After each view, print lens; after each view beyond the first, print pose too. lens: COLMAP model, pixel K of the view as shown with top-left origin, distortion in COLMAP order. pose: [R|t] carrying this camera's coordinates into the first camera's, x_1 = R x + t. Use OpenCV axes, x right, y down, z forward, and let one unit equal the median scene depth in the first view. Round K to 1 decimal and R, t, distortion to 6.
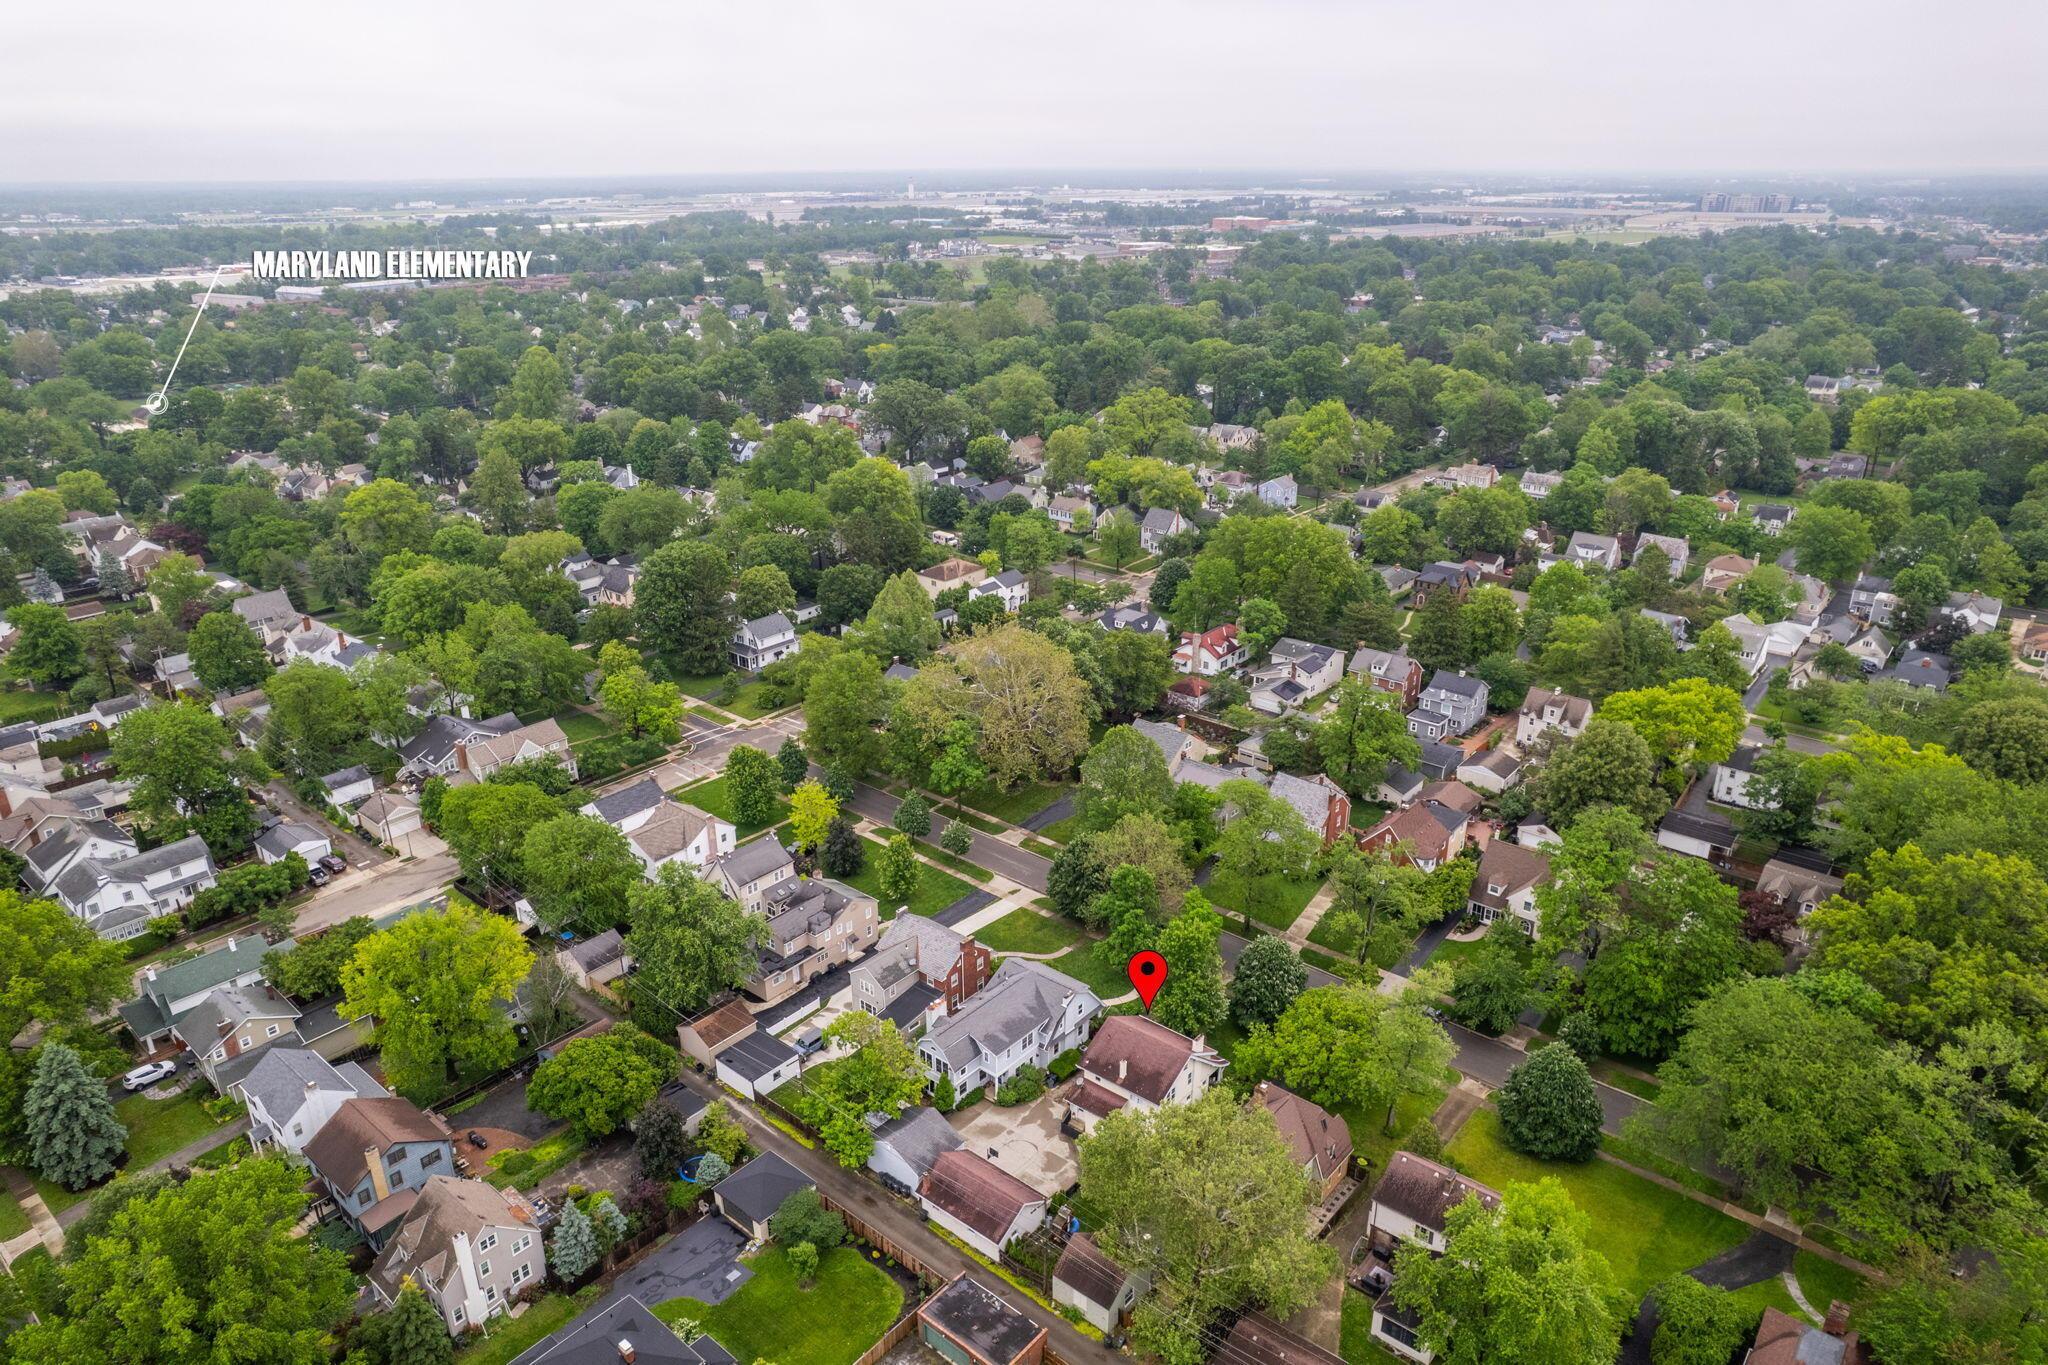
lens RADIAL K [[1313.7, 0, 1033.6], [0, 1313.7, 685.9], [0, 0, 1]] dist [-0.075677, 0.065111]
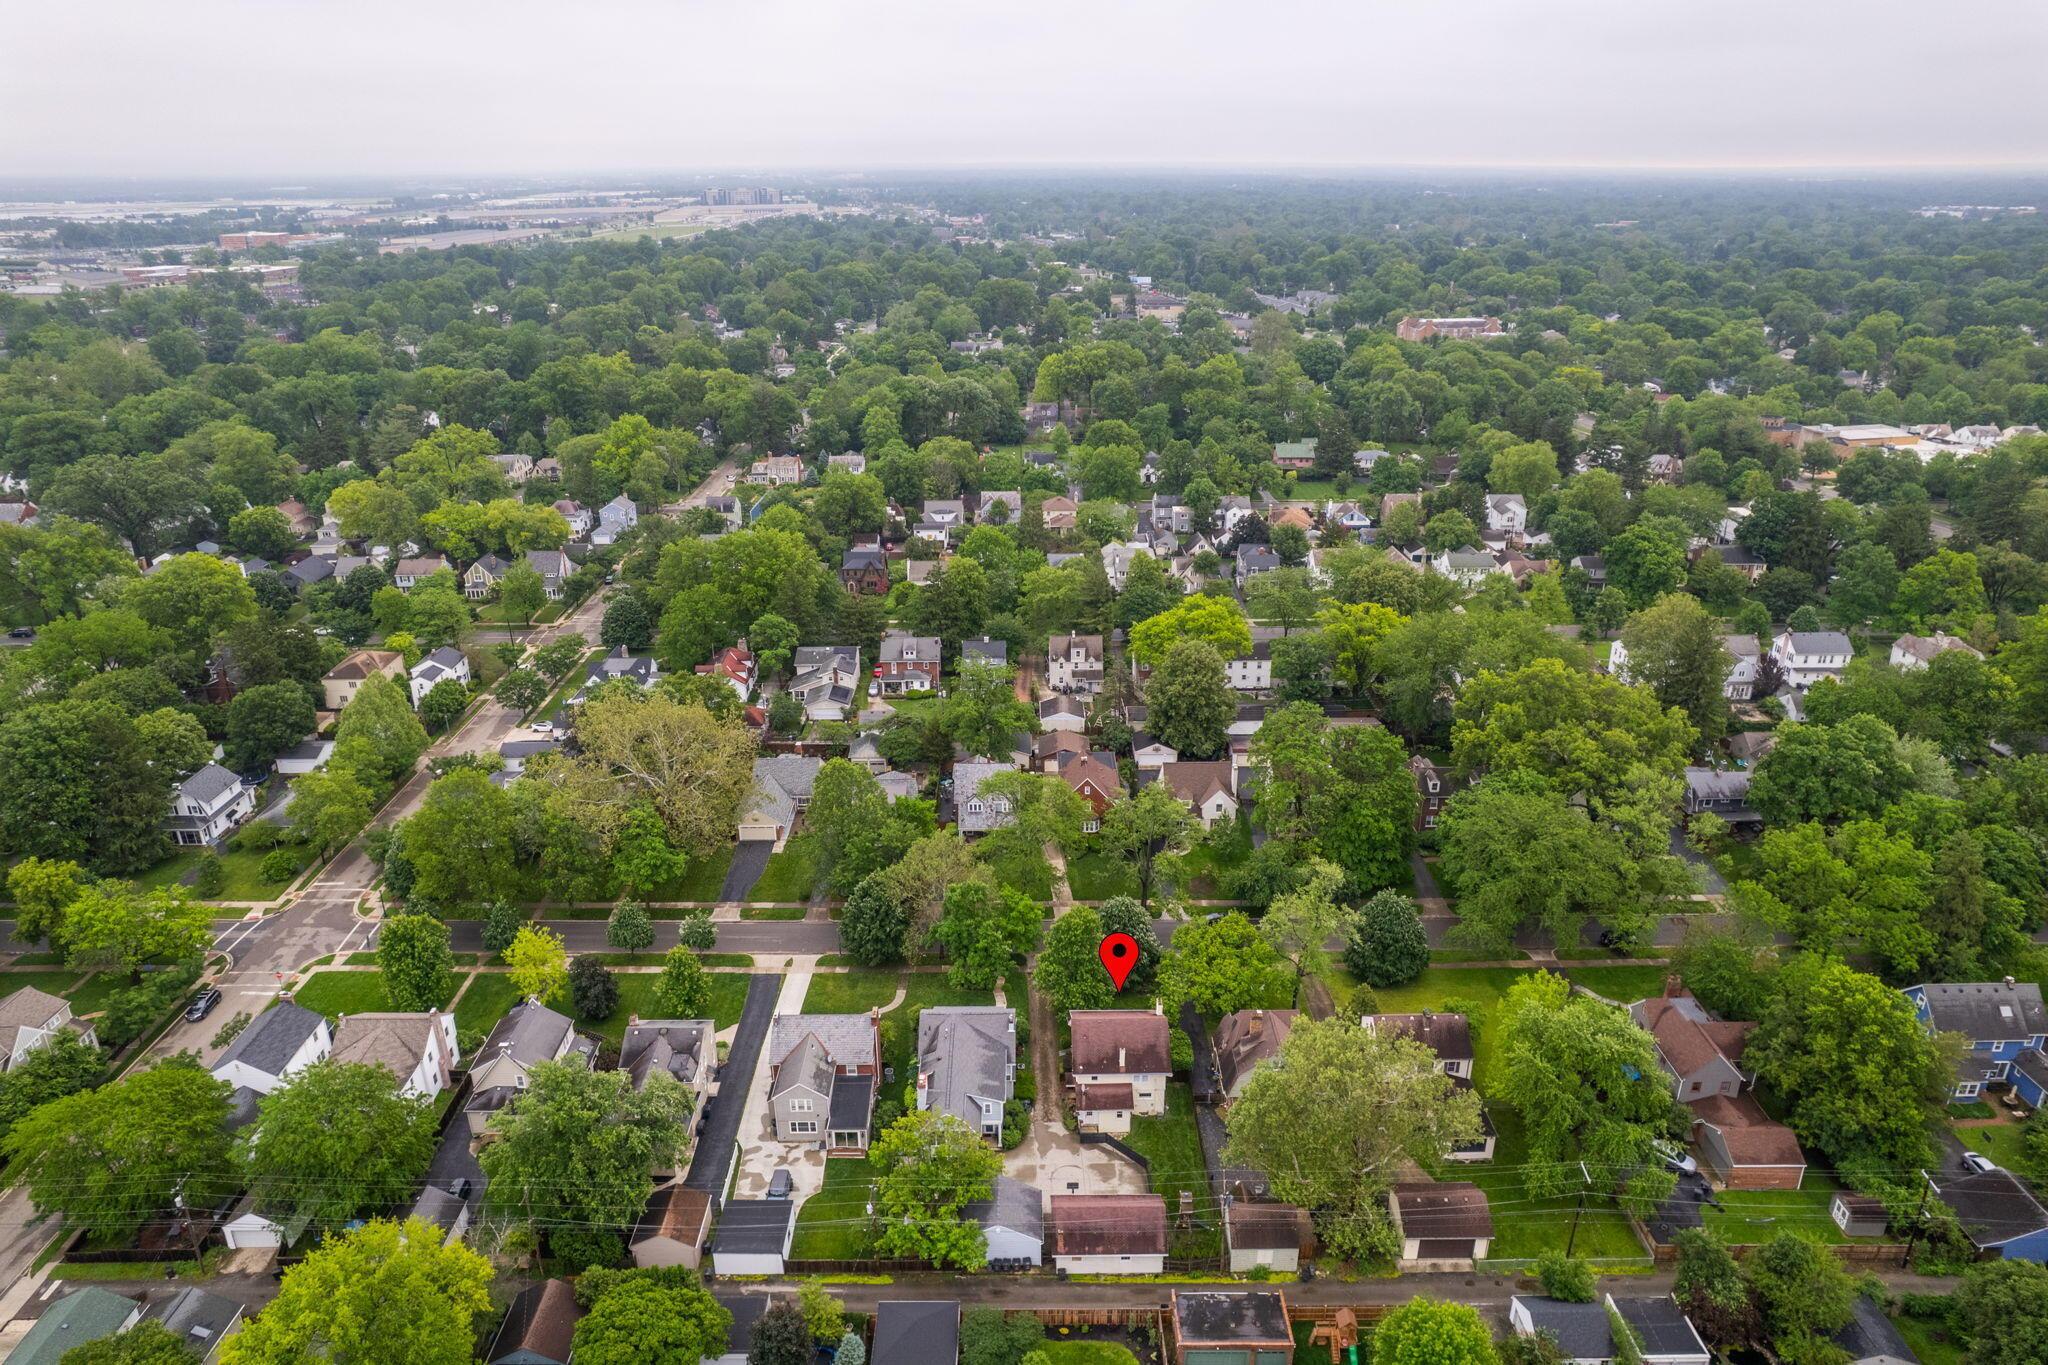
lens RADIAL K [[1313.7, 0, 1033.6], [0, 1313.7, 685.9], [0, 0, 1]] dist [-0.075677, 0.065111]
pose [[0.764234, -0.240899, 0.598260, -0.271685], [0.241293, 0.967052, 0.081165, -0.045915], [-0.598101, 0.082327, 0.797181, 0.101104]]
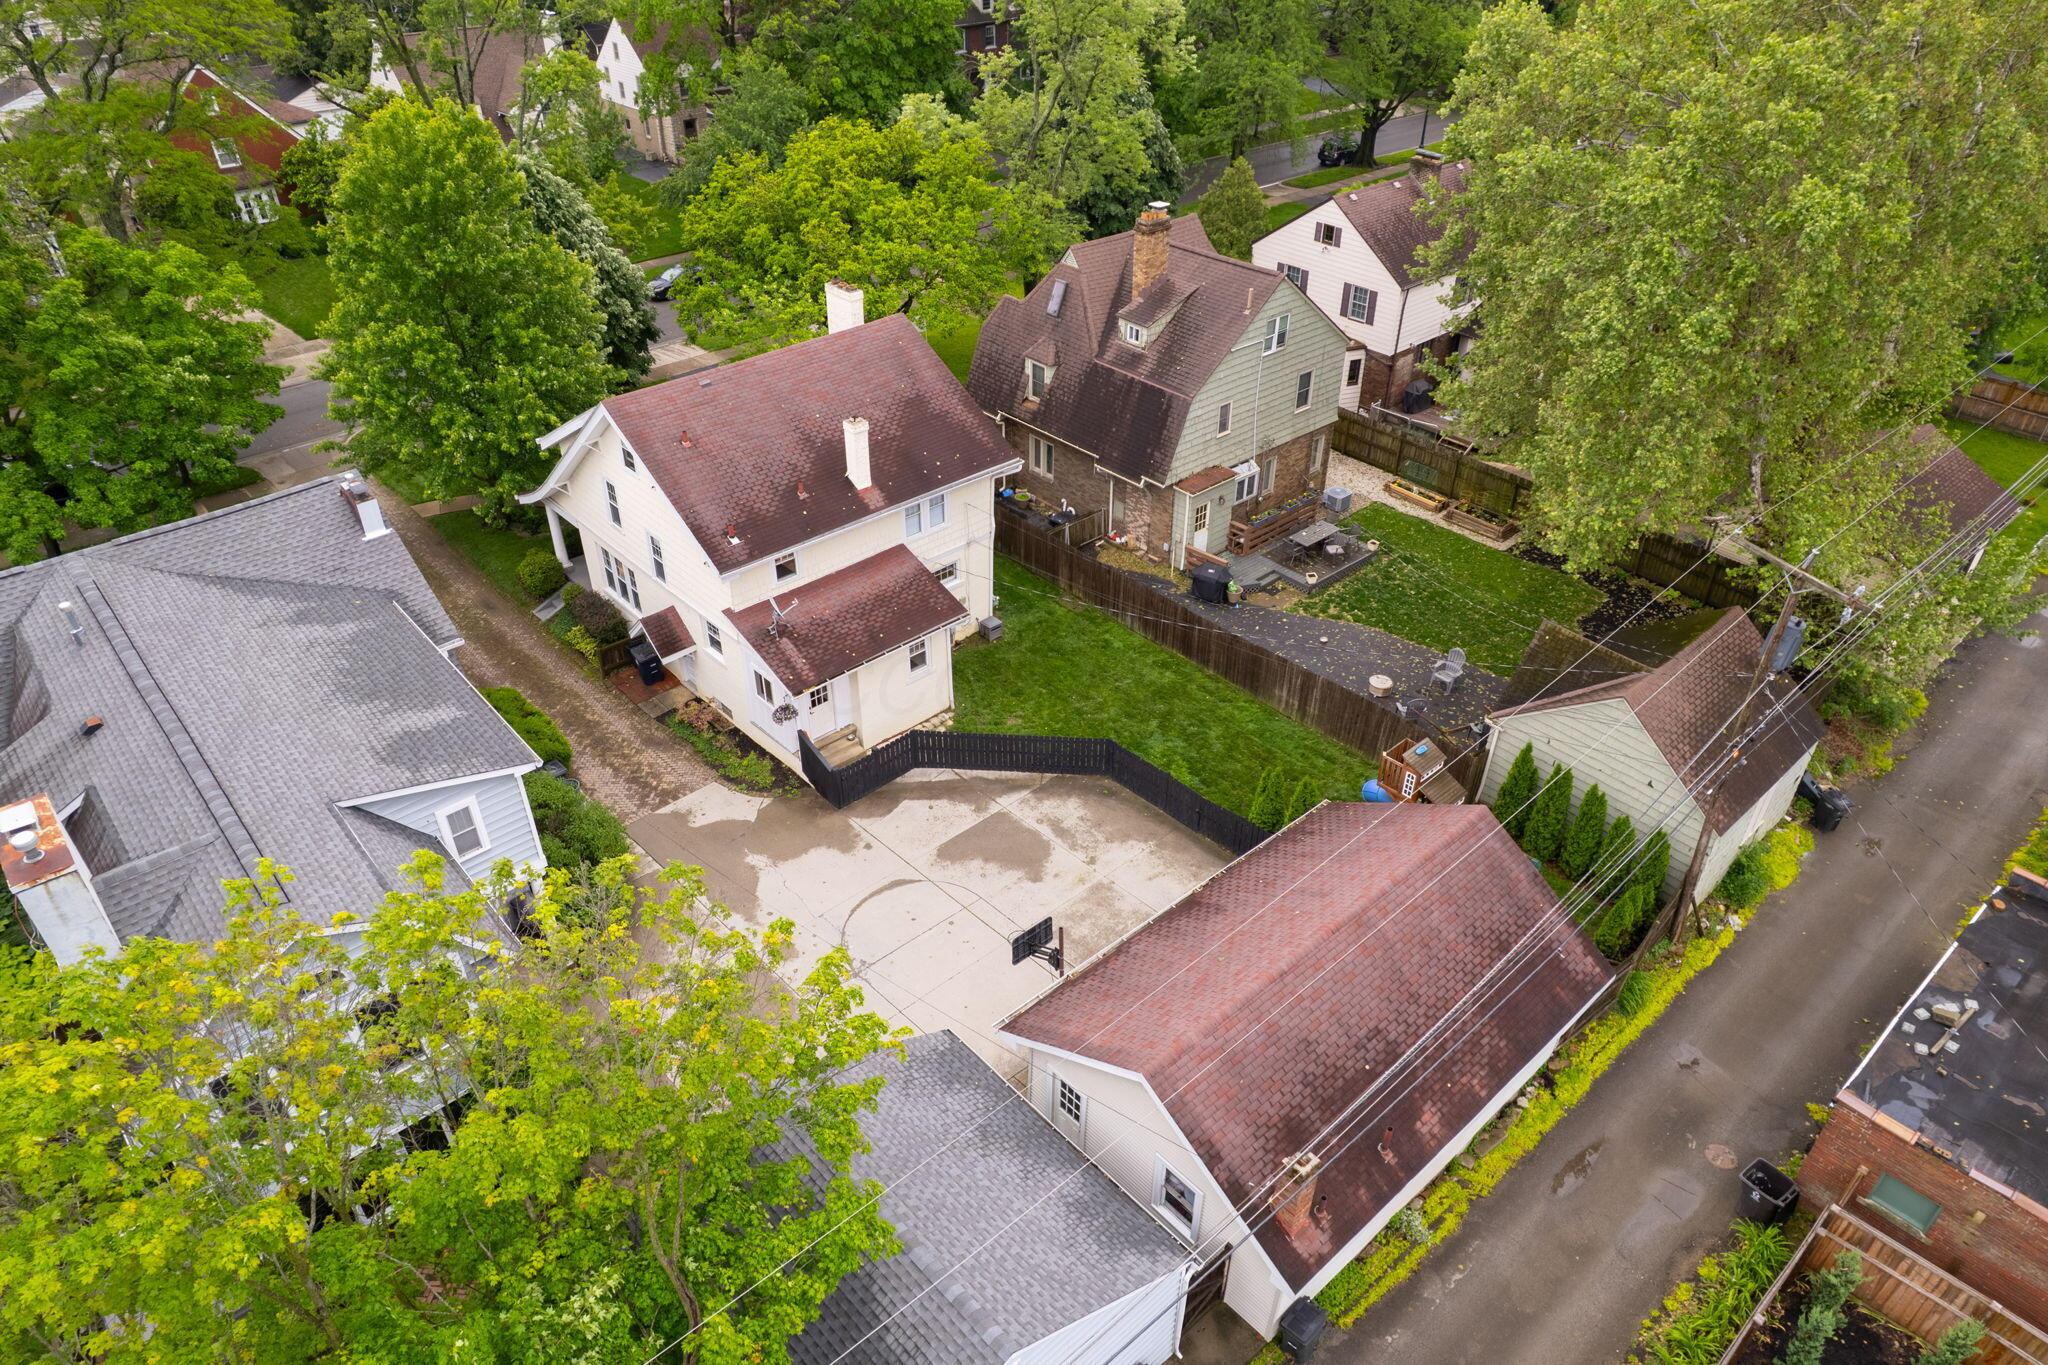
lens RADIAL K [[1313.7, 0, 1033.6], [0, 1313.7, 685.9], [0, 0, 1]] dist [-0.075677, 0.065111]
pose [[0.147796, -0.573175, 0.805995, -0.089388], [0.368975, 0.788062, 0.492763, 0.108109], [-0.917613, 0.224563, 0.327959, 0.454856]]
